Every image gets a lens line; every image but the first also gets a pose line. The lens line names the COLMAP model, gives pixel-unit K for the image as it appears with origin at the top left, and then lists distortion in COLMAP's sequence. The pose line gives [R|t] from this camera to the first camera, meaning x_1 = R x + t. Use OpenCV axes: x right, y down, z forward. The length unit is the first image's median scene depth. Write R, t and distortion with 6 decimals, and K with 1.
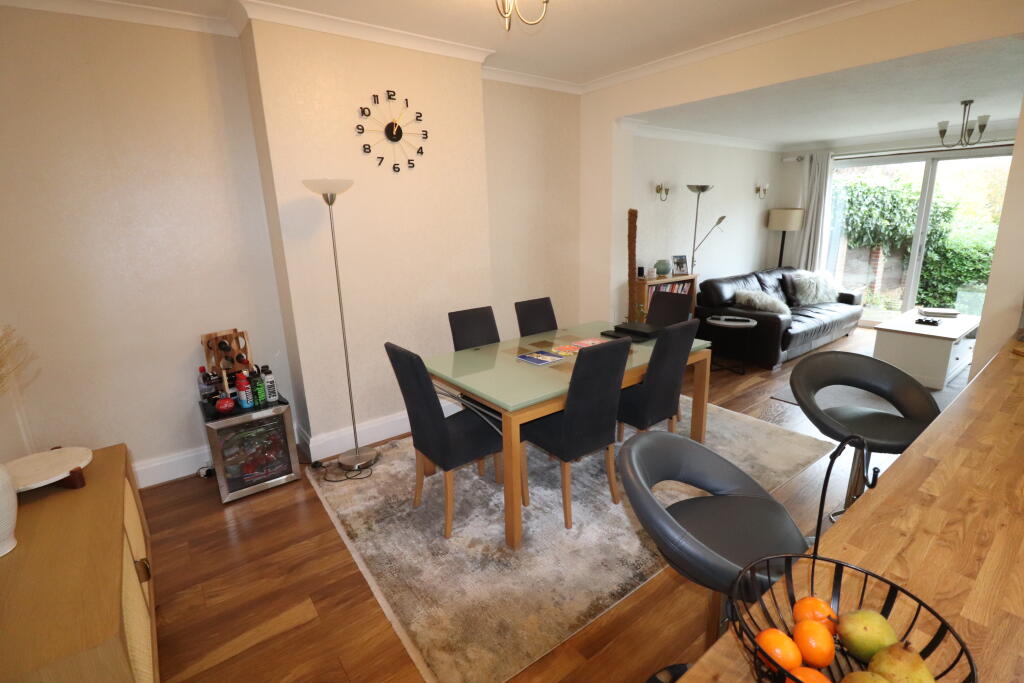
lens RADIAL K [[479.4, 0, 516.3], [0, 479.4, 340.7], [0, 0, 1]] dist [-0.019339, -0.001029]
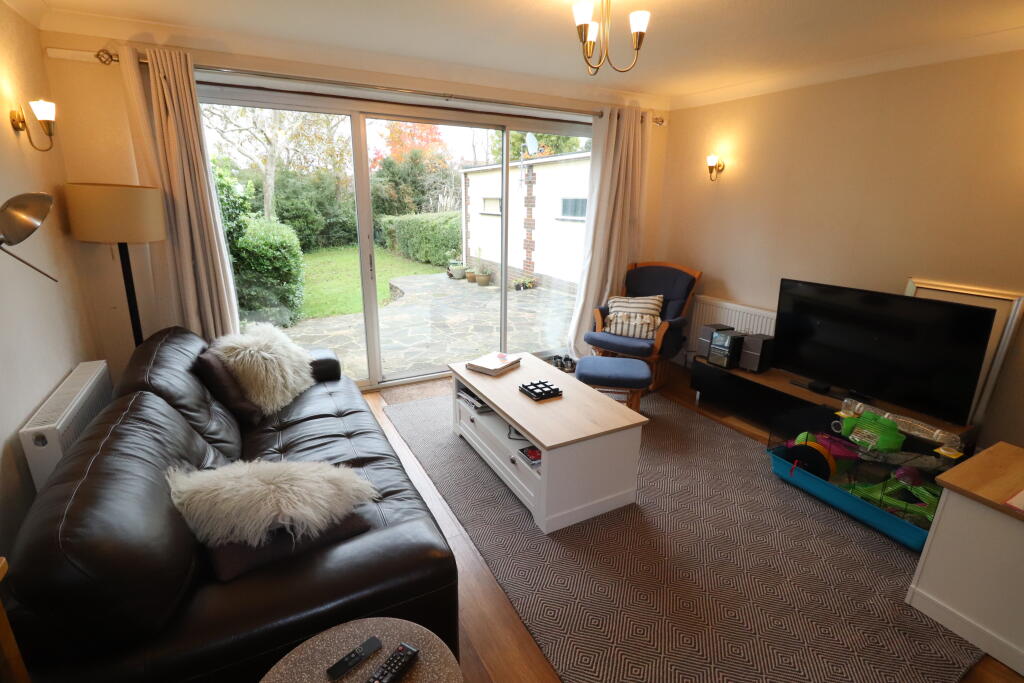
lens RADIAL K [[479.4, 0, 515.4], [0, 479.4, 345.6], [0, 0, 1]] dist [-0.019339, -0.001029]
pose [[0.153159, -0.255040, 0.954723, 0.138730], [0.229697, 0.948849, 0.216622, -0.102862], [-0.961135, 0.186120, 0.203907, 0.399455]]
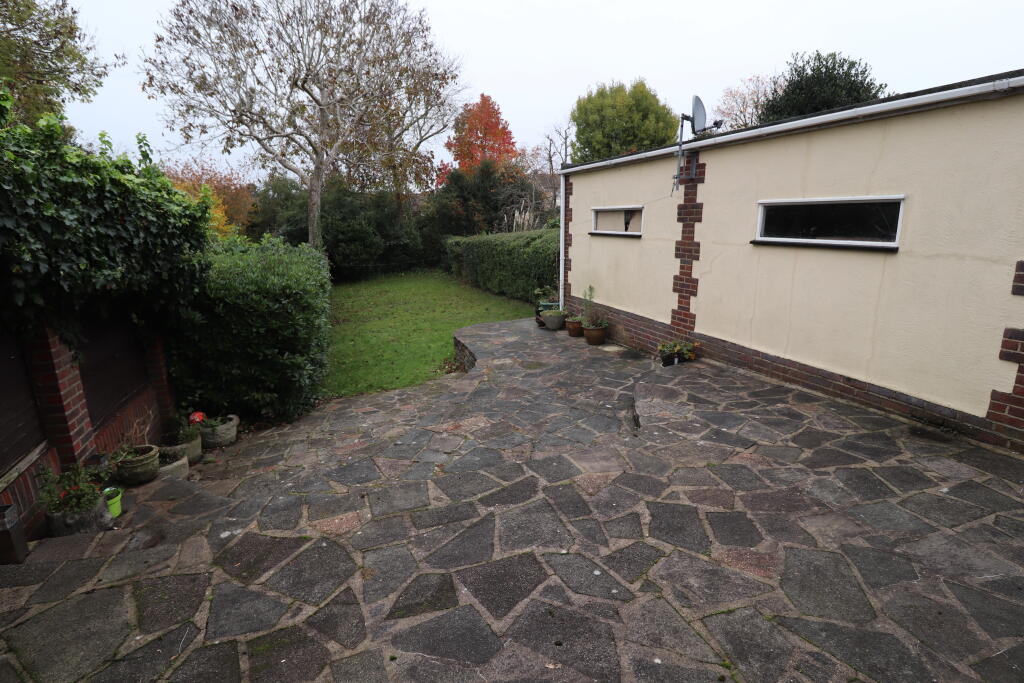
lens RADIAL K [[515.4, 0, 514.0], [0, 515.4, 339.0], [0, 0, 1]] dist [-0.005017, -0.000239]
pose [[0.289782, -0.193634, 0.937300, 0.497048], [0.242941, 0.962127, 0.123654, -0.147606], [-0.925746, 0.191876, 0.325849, 0.544376]]
